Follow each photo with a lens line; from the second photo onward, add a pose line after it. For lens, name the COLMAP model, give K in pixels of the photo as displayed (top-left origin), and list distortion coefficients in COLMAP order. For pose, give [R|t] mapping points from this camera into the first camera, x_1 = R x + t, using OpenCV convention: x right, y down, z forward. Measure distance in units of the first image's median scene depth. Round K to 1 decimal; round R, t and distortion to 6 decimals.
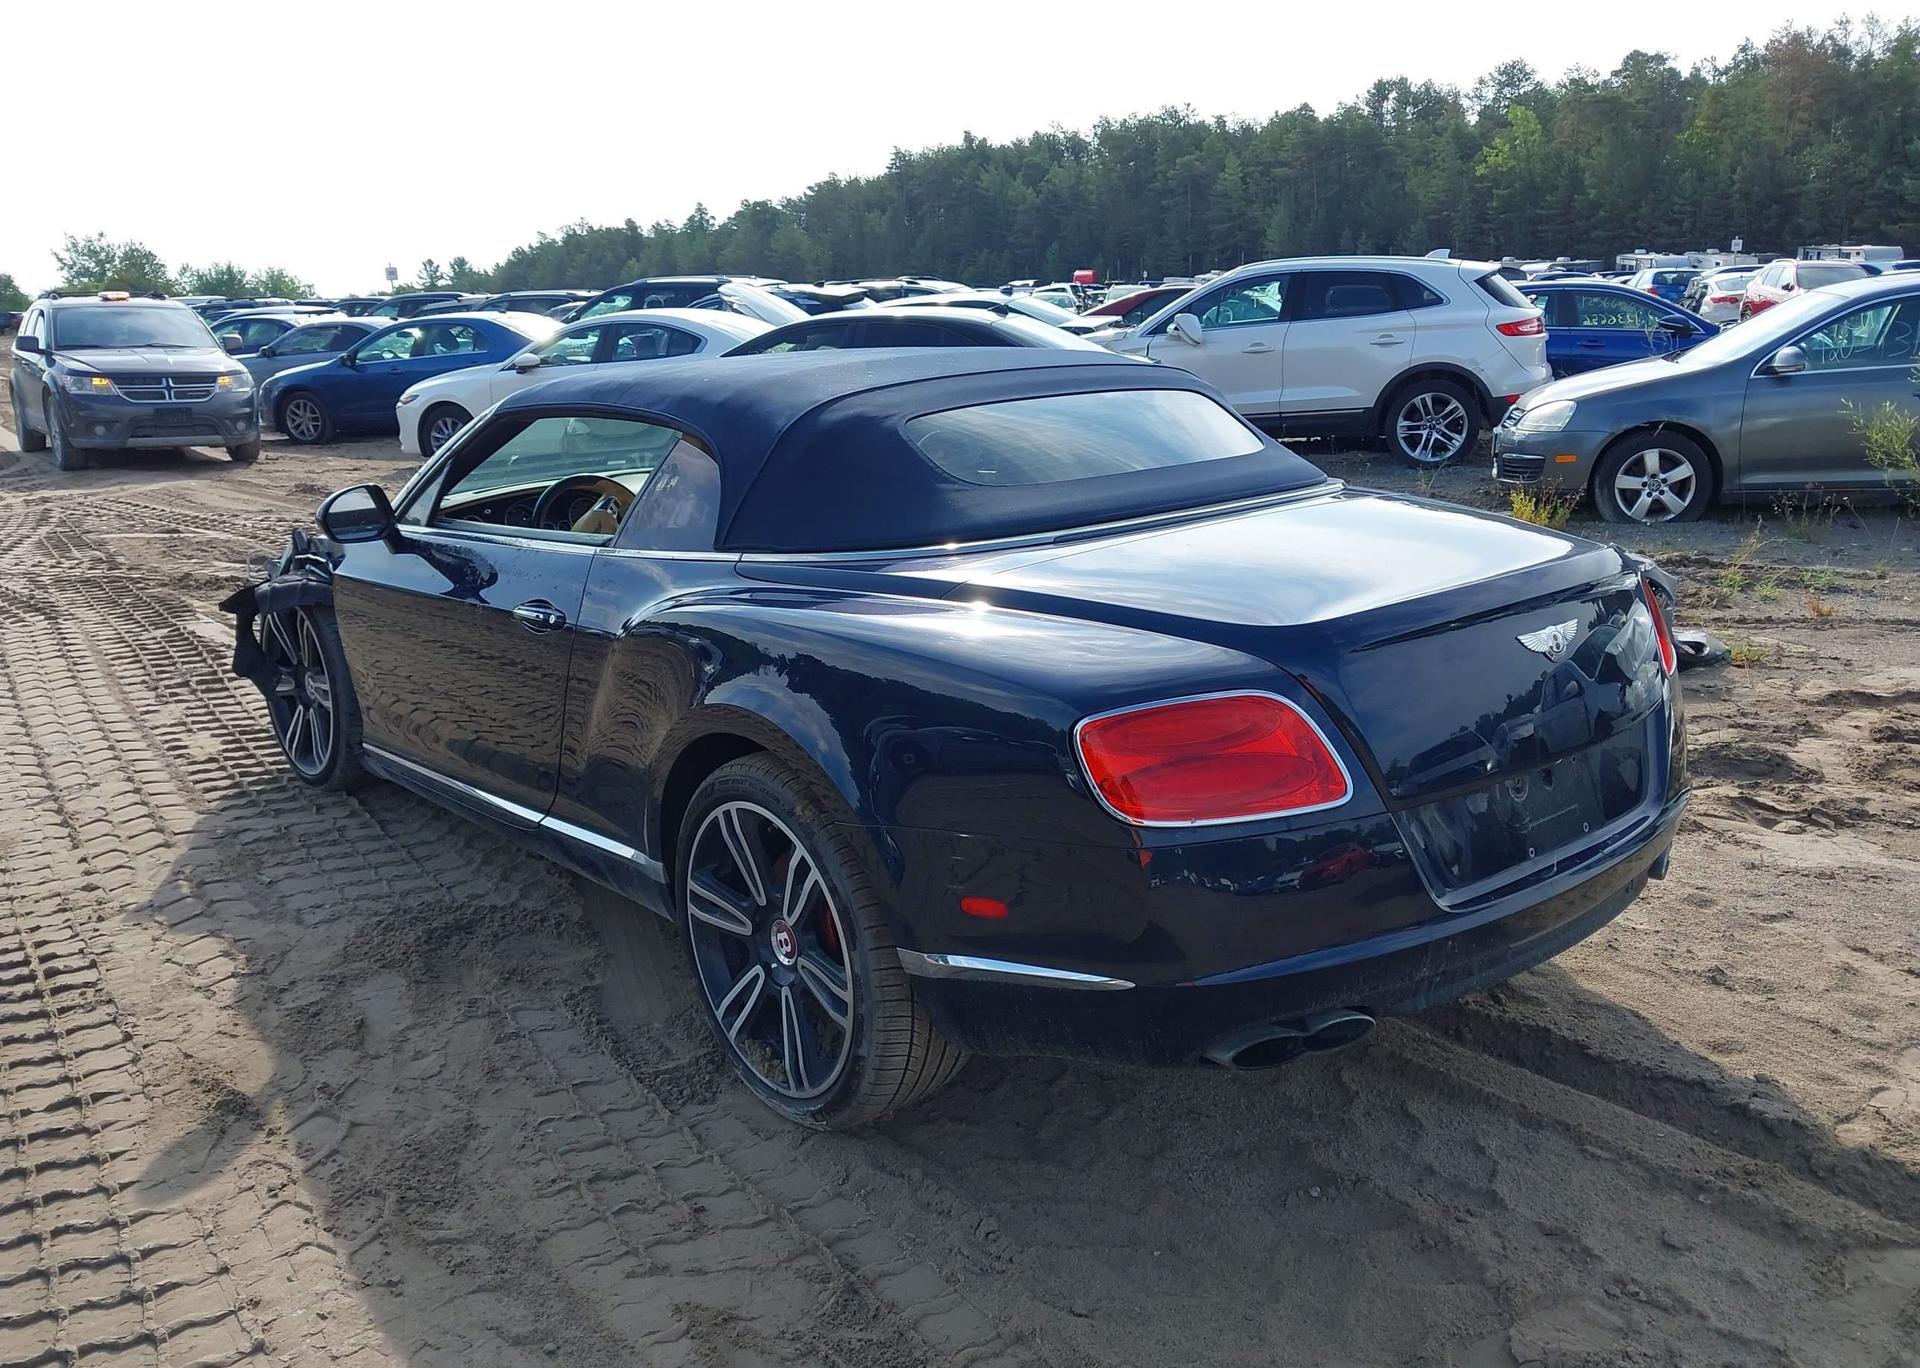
lens RADIAL K [[1521.6, 0, 962.7], [0, 1521.6, 709.8], [0, 0, 1]] dist [-0.002392, 0.004714]
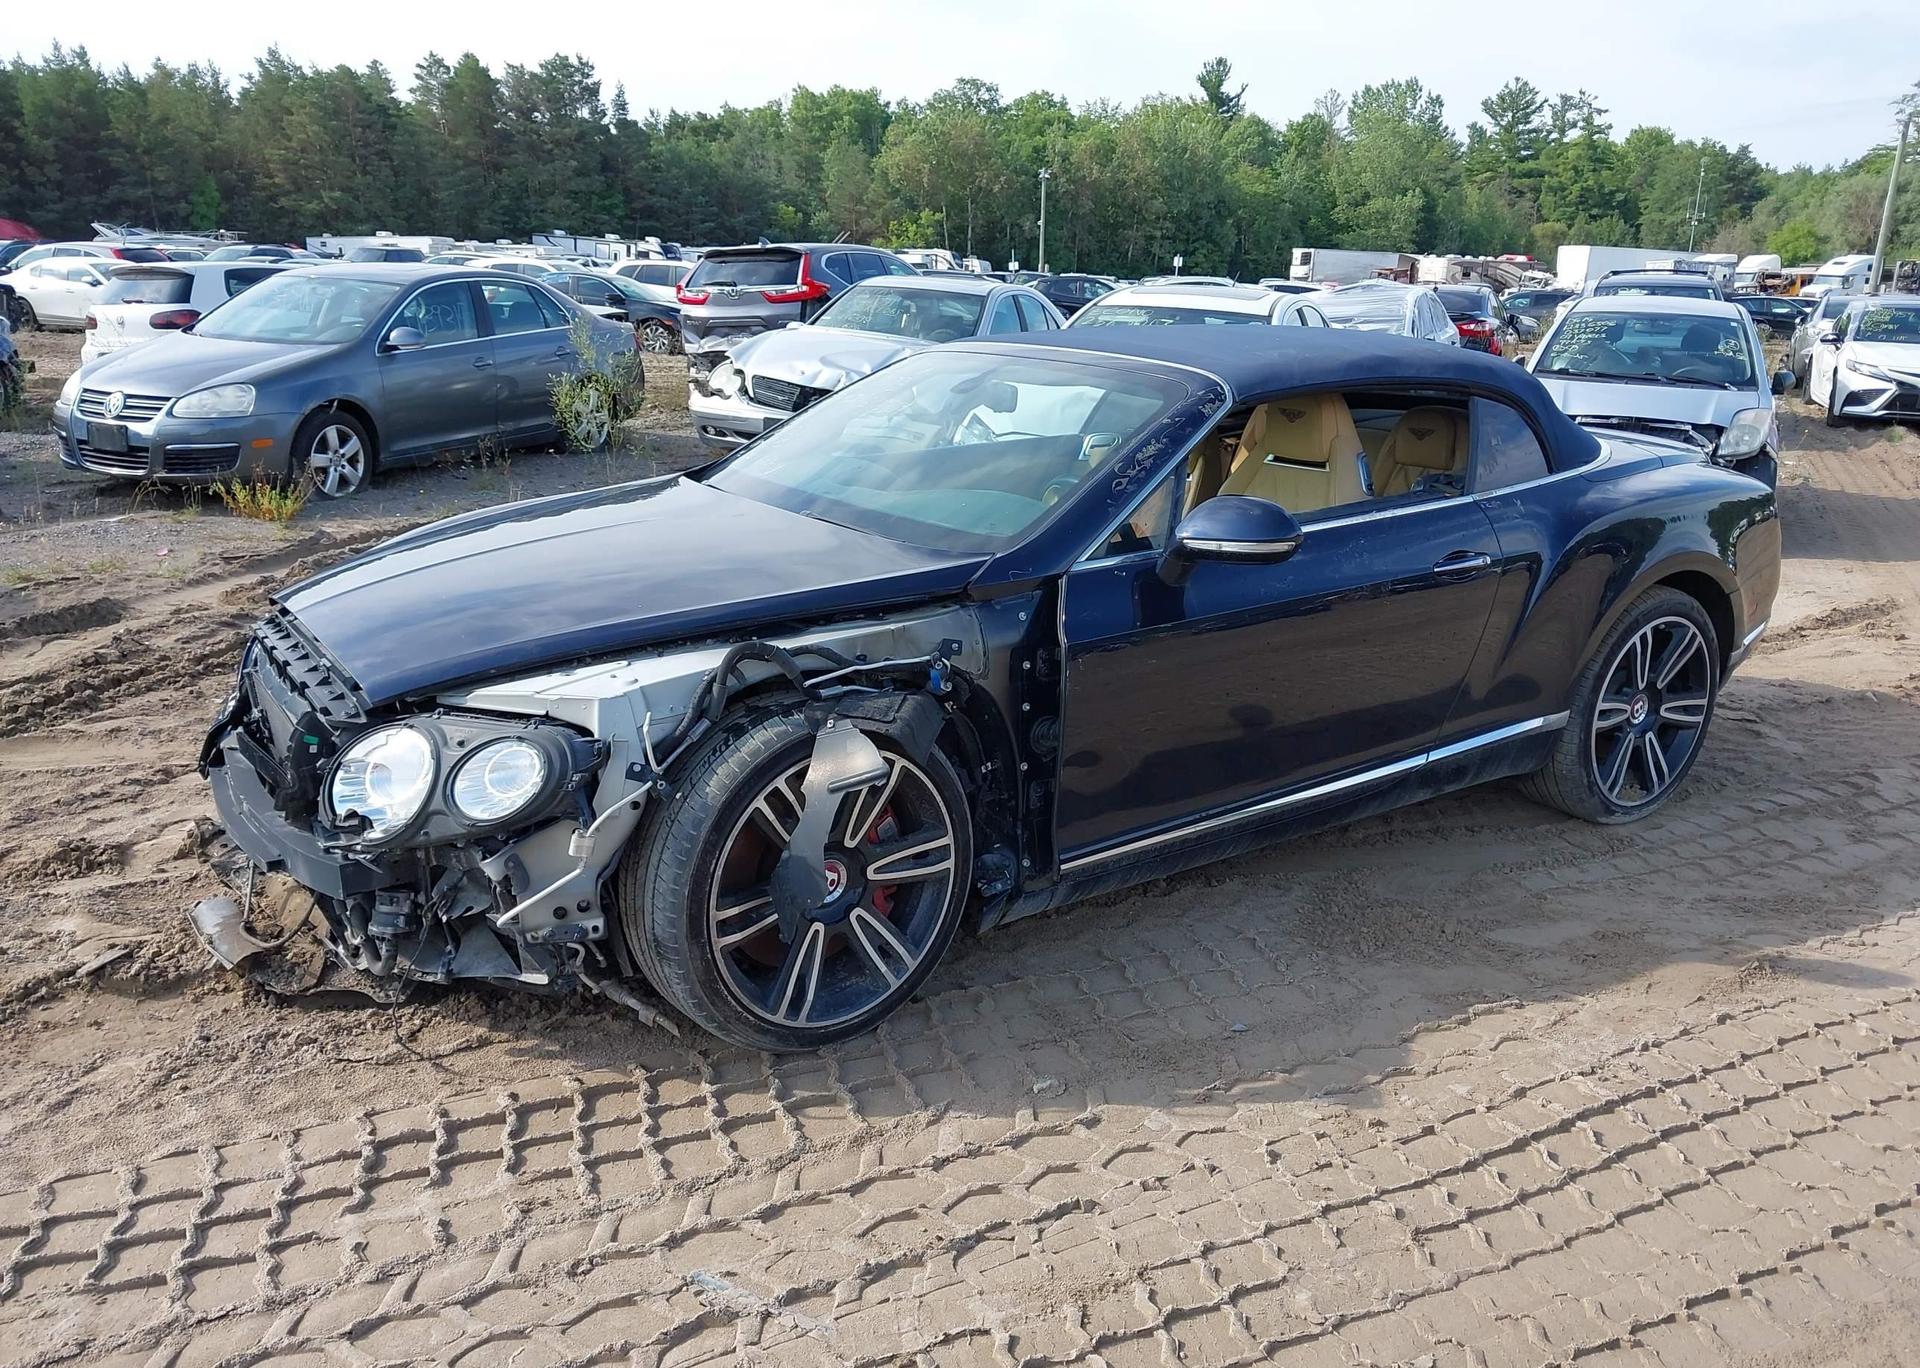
lens RADIAL K [[1521.6, 0, 962.7], [0, 1521.6, 709.8], [0, 0, 1]] dist [-0.002392, 0.004714]
pose [[0.104949, -0.239180, 0.965287, -0.414602], [0.228337, 0.950511, 0.210693, -0.081441], [-0.967909, 0.198299, 0.154369, 0.349387]]
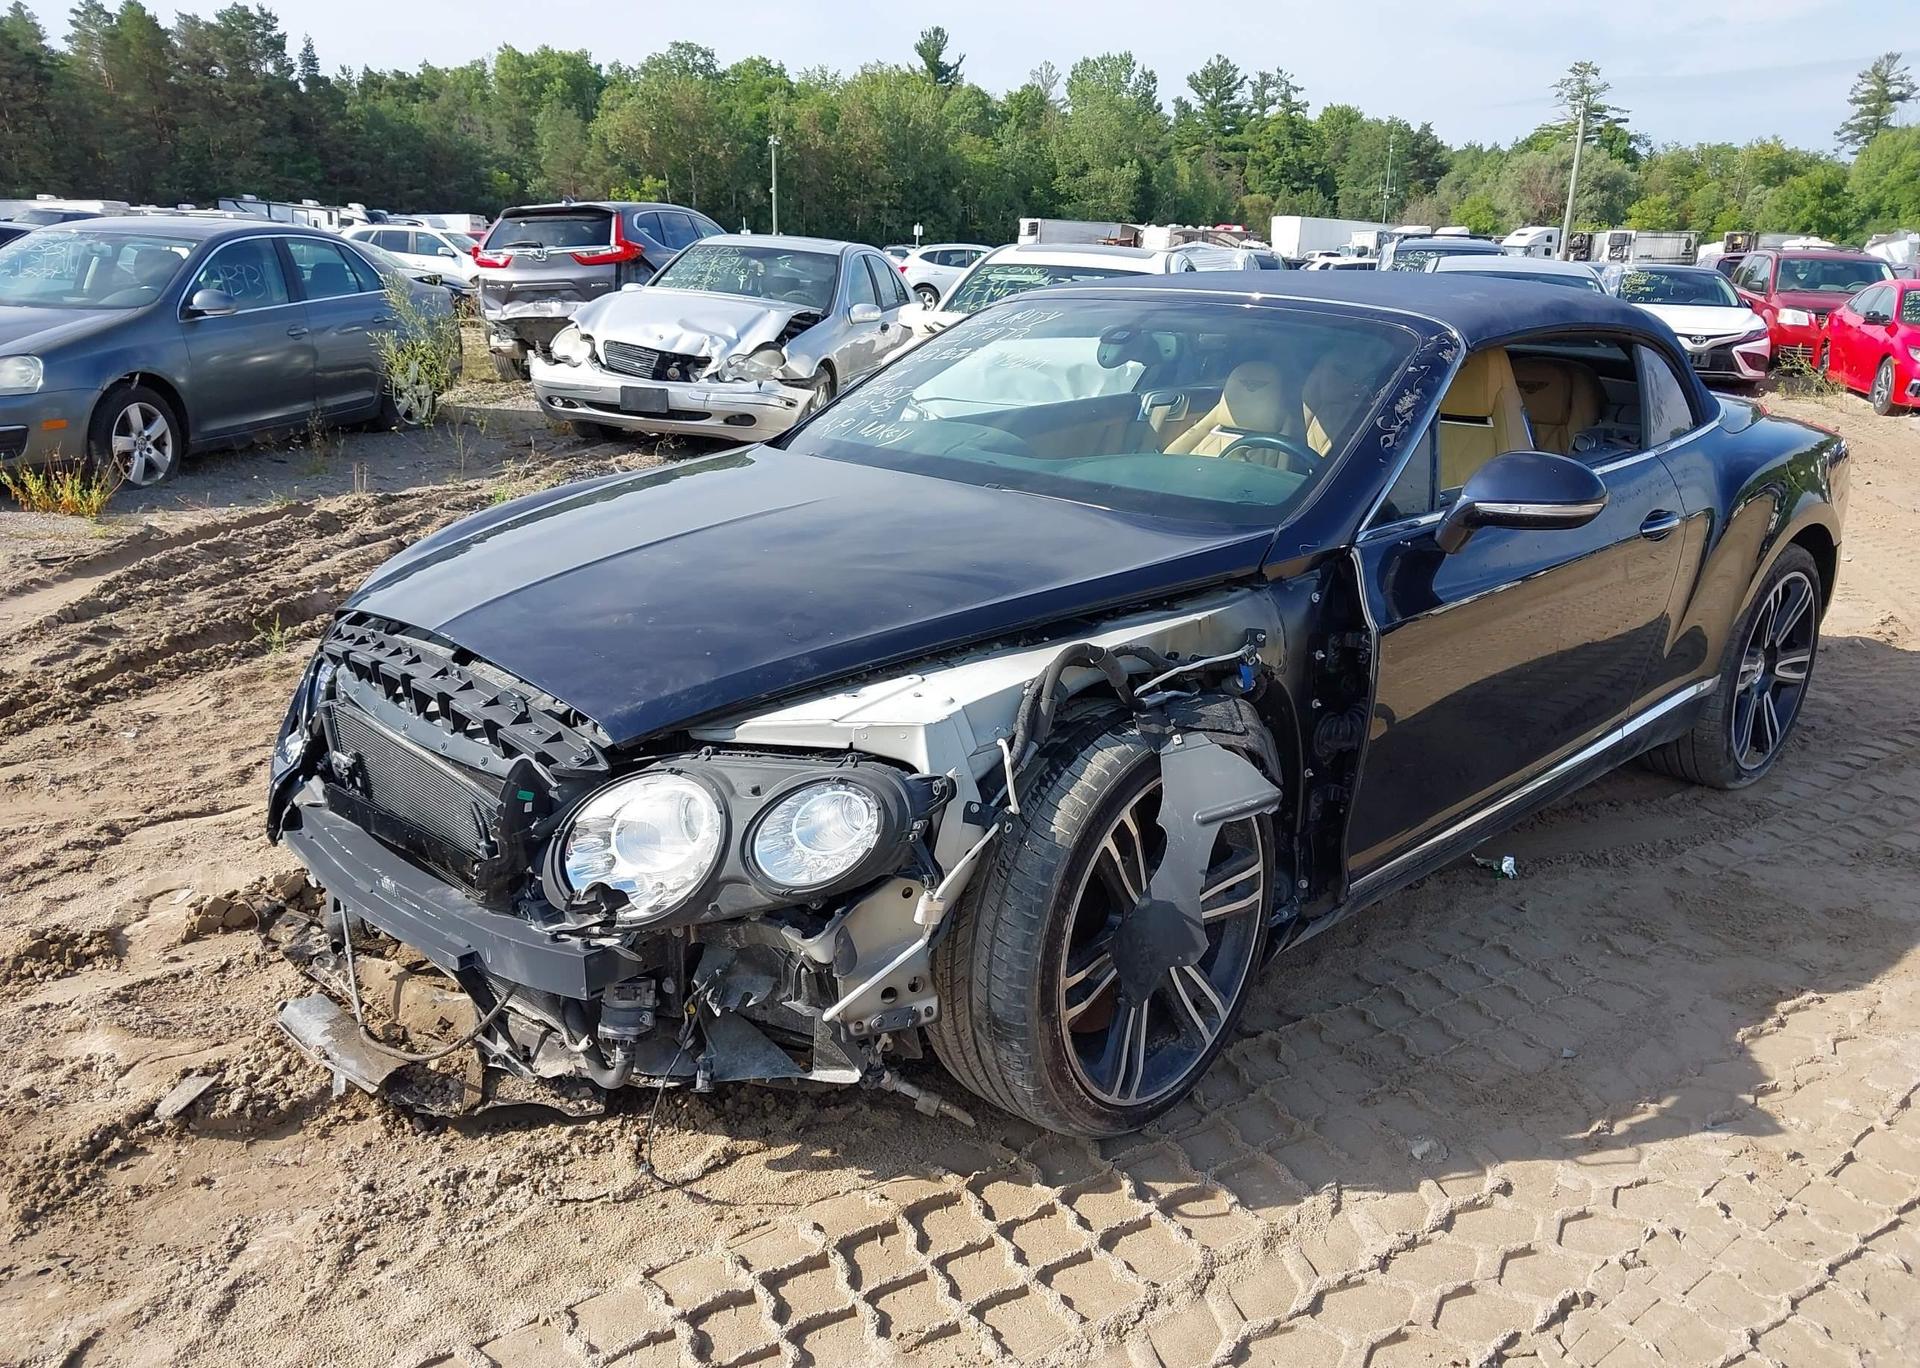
lens RADIAL K [[1521.6, 0, 962.7], [0, 1521.6, 709.8], [0, 0, 1]] dist [-0.002392, 0.004714]
pose [[-0.071737, -0.257188, 0.963695, -0.372755], [0.233437, 0.935021, 0.266913, -0.096817], [-0.969722, 0.244109, -0.007039, 0.436373]]
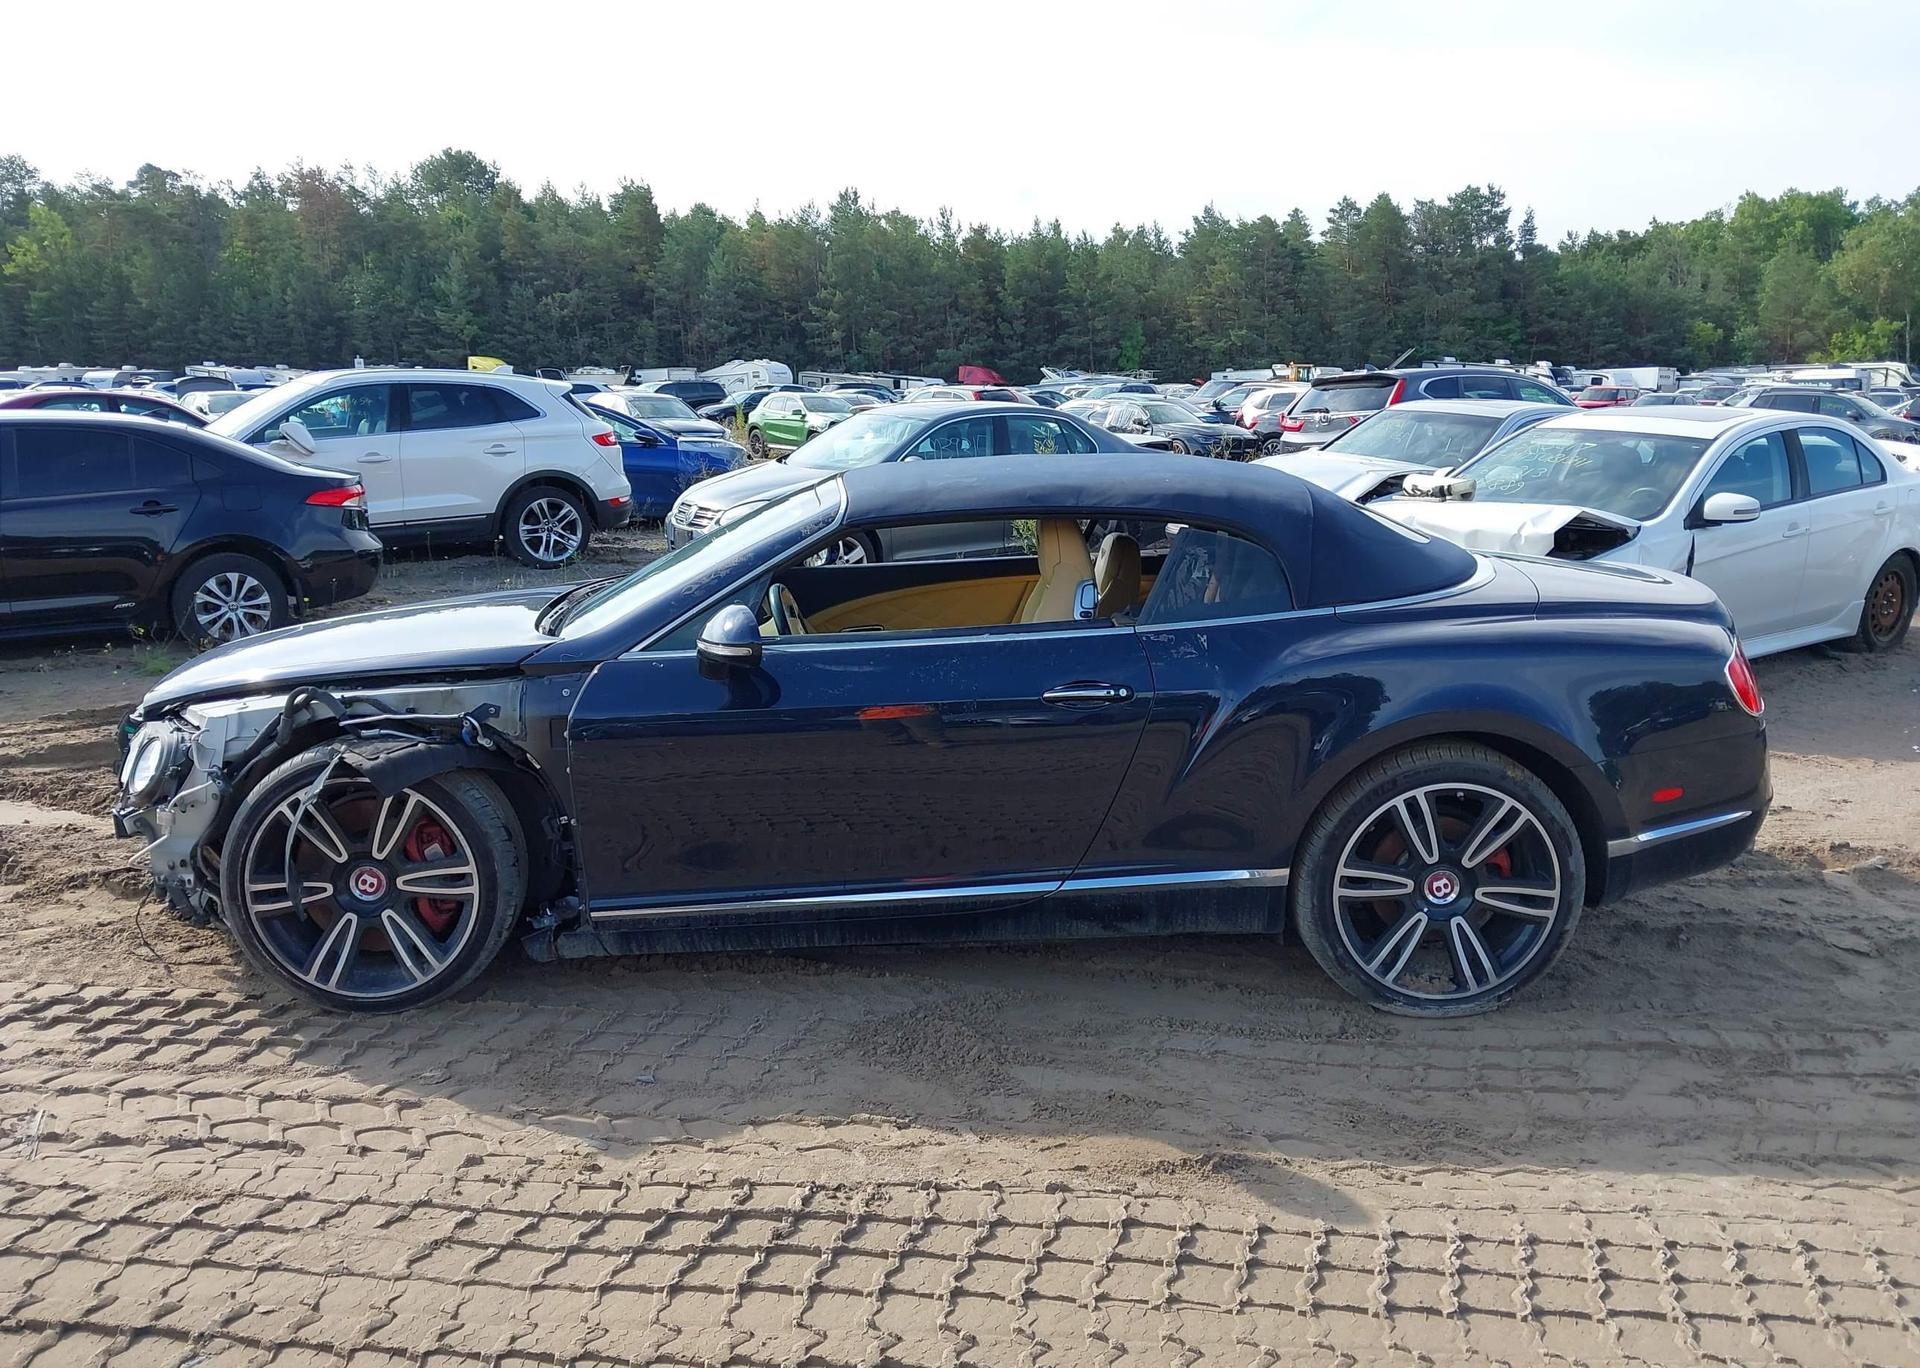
lens RADIAL K [[1525.0, 0, 950.9], [0, 1525.0, 708.8], [0, 0, 1]] dist [-0.001009, -0.008180]
pose [[0.634243, -0.126687, 0.762683, -0.343399], [0.180367, 0.983508, 0.013375, -0.024217], [-0.751800, 0.129080, 0.646634, 0.105084]]
